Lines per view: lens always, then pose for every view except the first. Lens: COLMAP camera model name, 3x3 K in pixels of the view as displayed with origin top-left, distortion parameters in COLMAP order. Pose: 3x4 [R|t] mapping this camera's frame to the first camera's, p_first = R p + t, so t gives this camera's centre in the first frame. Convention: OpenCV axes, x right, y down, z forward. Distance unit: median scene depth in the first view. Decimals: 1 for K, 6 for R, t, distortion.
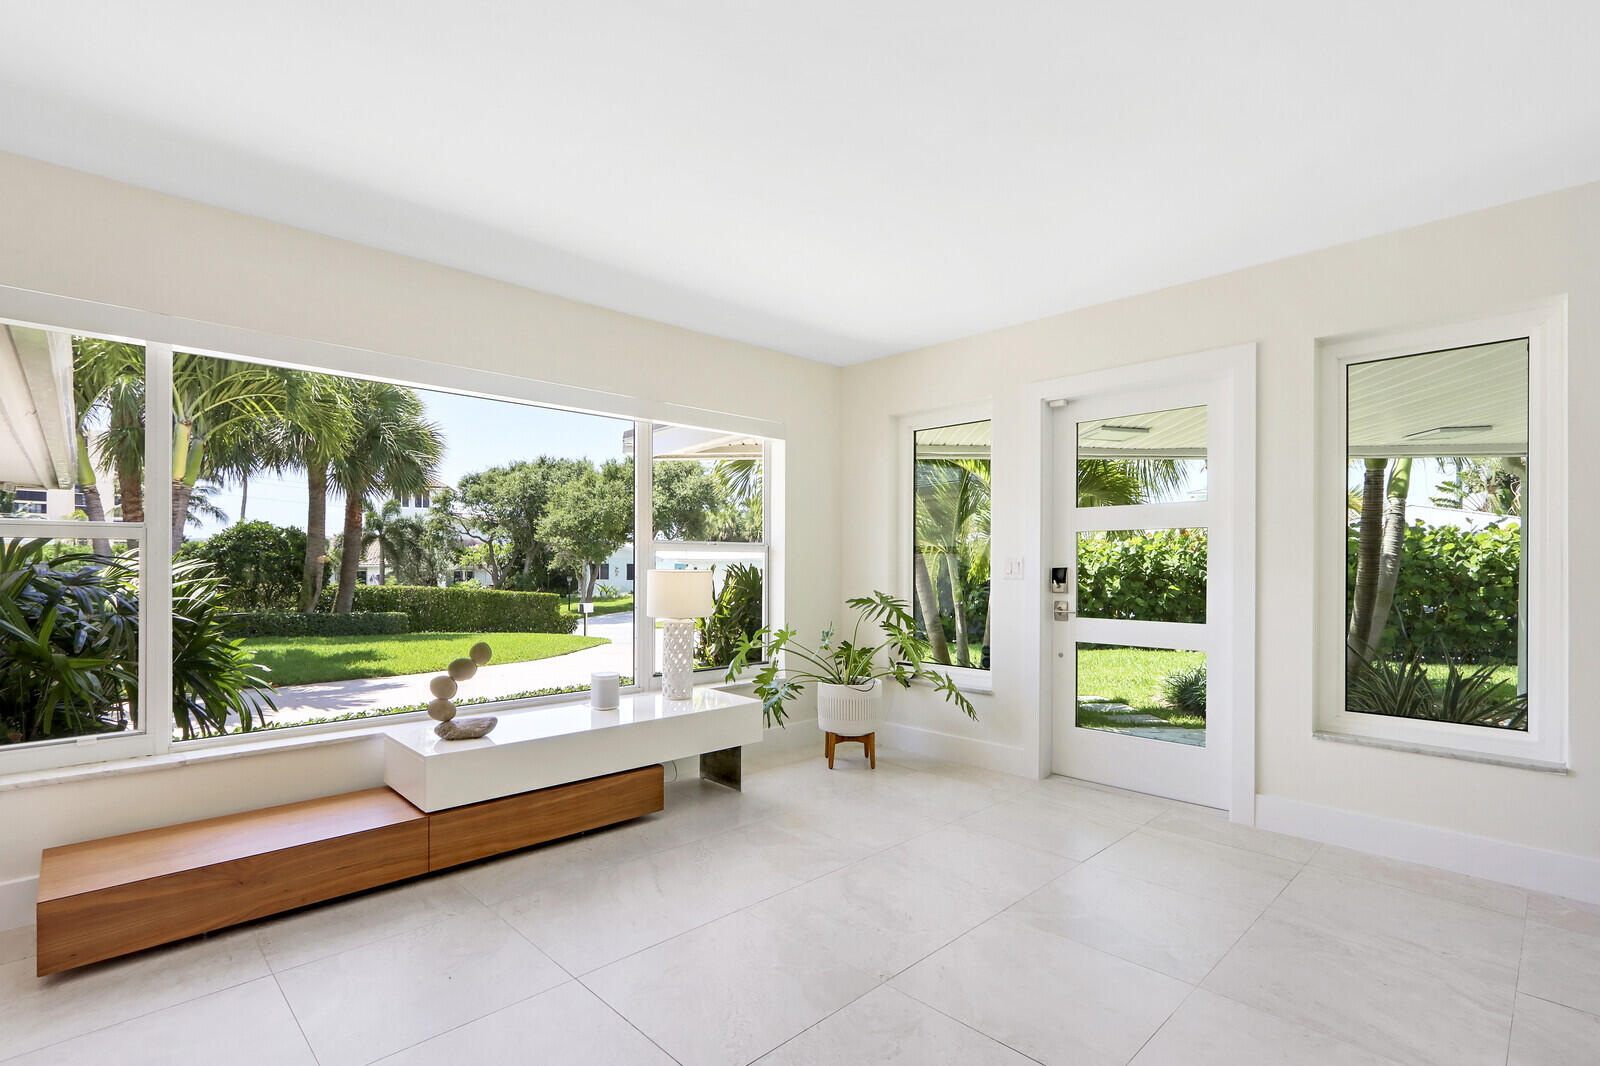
lens RADIAL K [[746.6, 0, 803.7], [0, 746.6, 563.9], [0, 0, 1]] dist [-0.011948, 0.000960]
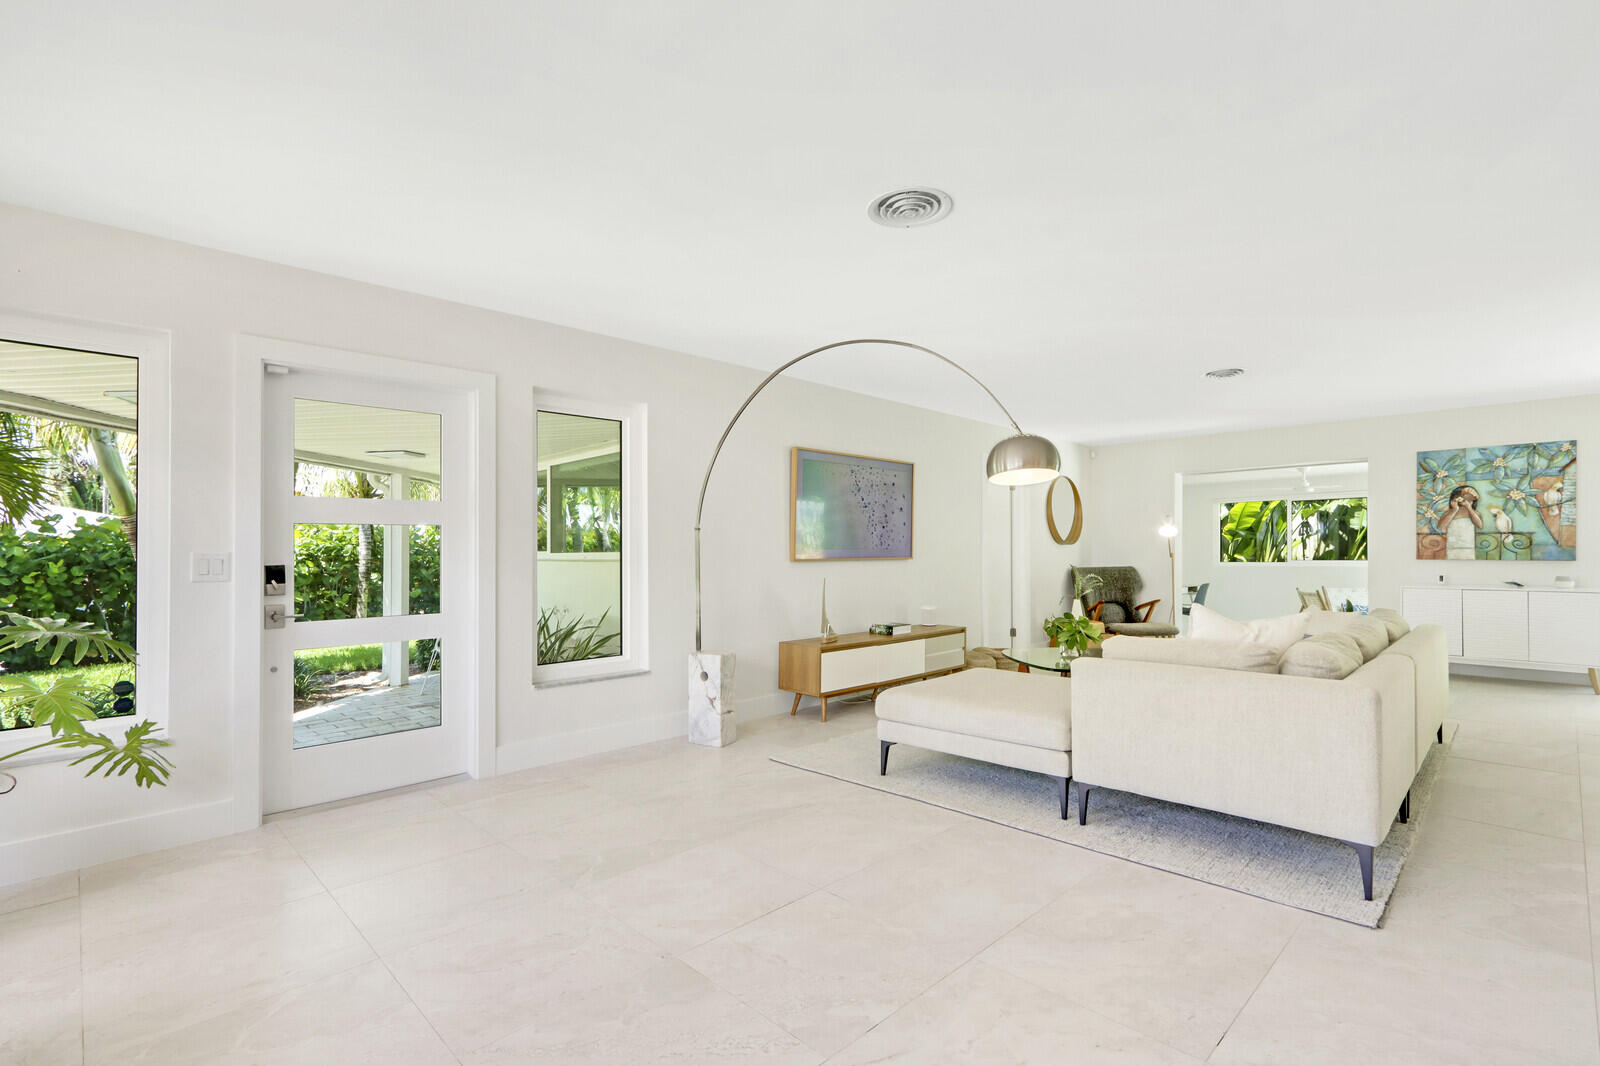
lens RADIAL K [[746.6, 0, 788.3], [0, 746.6, 543.1], [0, 0, 1]] dist [-0.011948, 0.000960]
pose [[-0.006853, 0.004862, 0.999965, -0.436739], [0.007036, 0.999964, -0.004814, -0.010383], [-0.999952, 0.007003, -0.006887, 0.380568]]
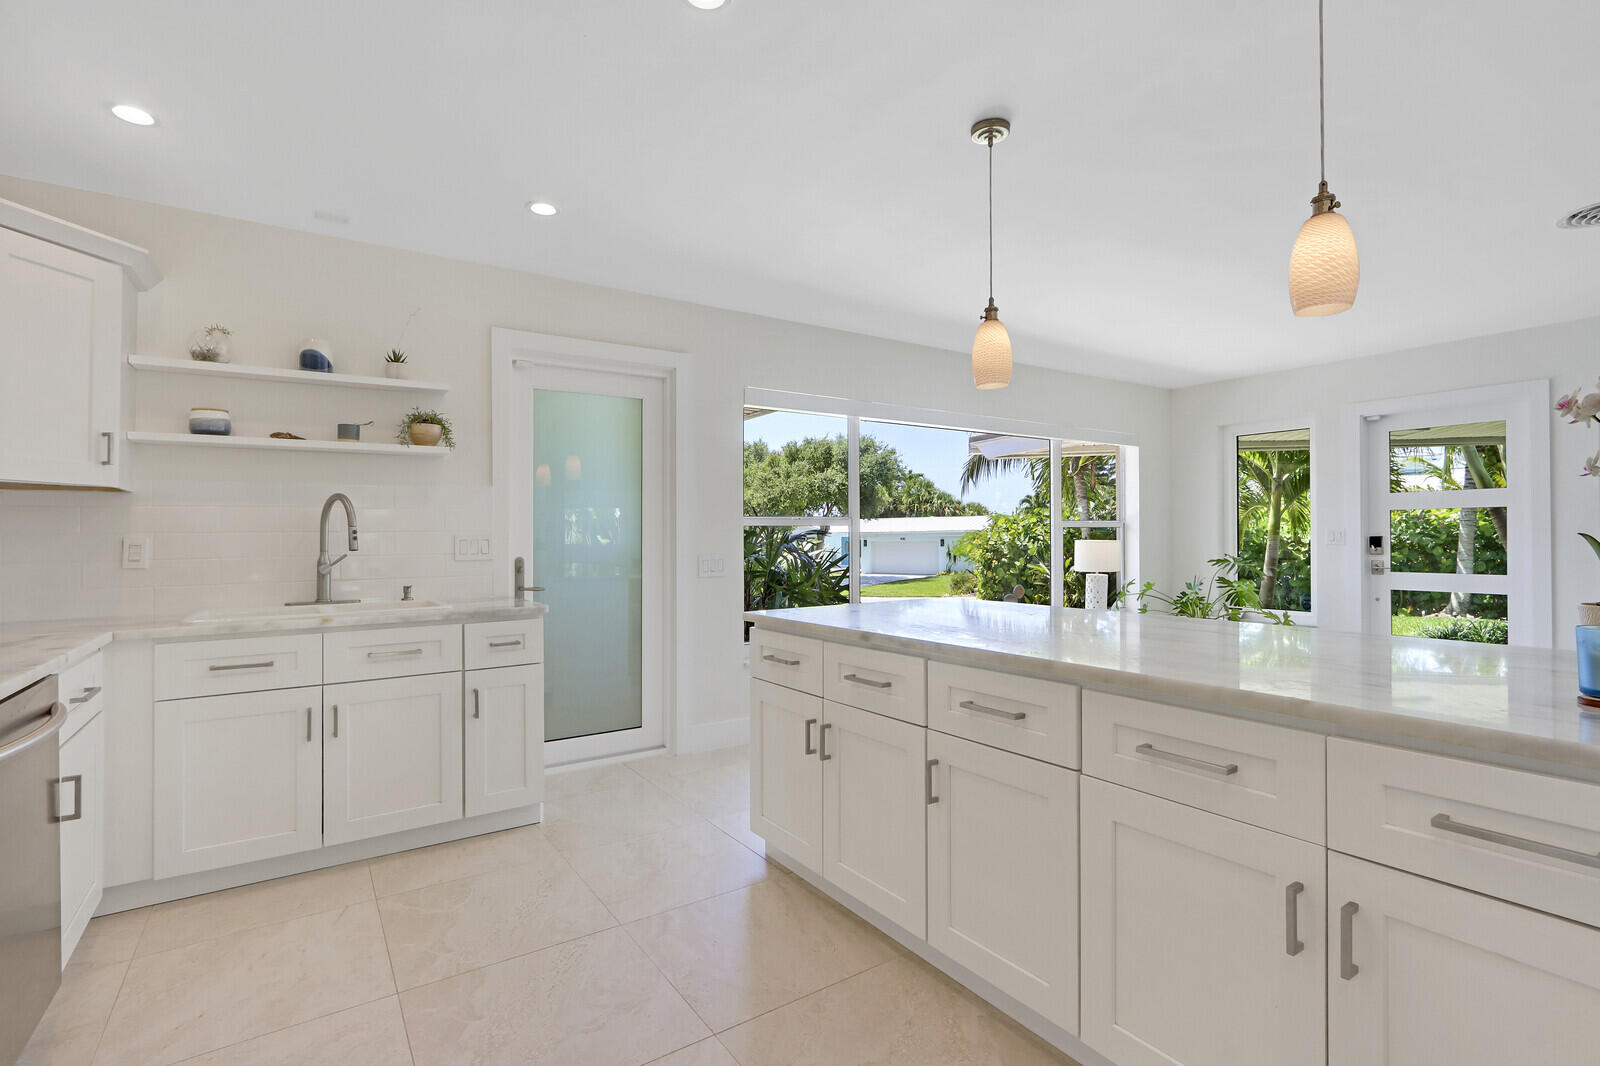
lens RADIAL K [[746.6, 0, 788.8], [0, 746.6, 531.9], [0, 0, 1]] dist [-0.011948, 0.000960]
pose [[0.981423, -0.012802, -0.191431, -0.411354], [0.011566, 0.999904, -0.007571, -0.004551], [0.191509, 0.005216, 0.981477, -0.497757]]
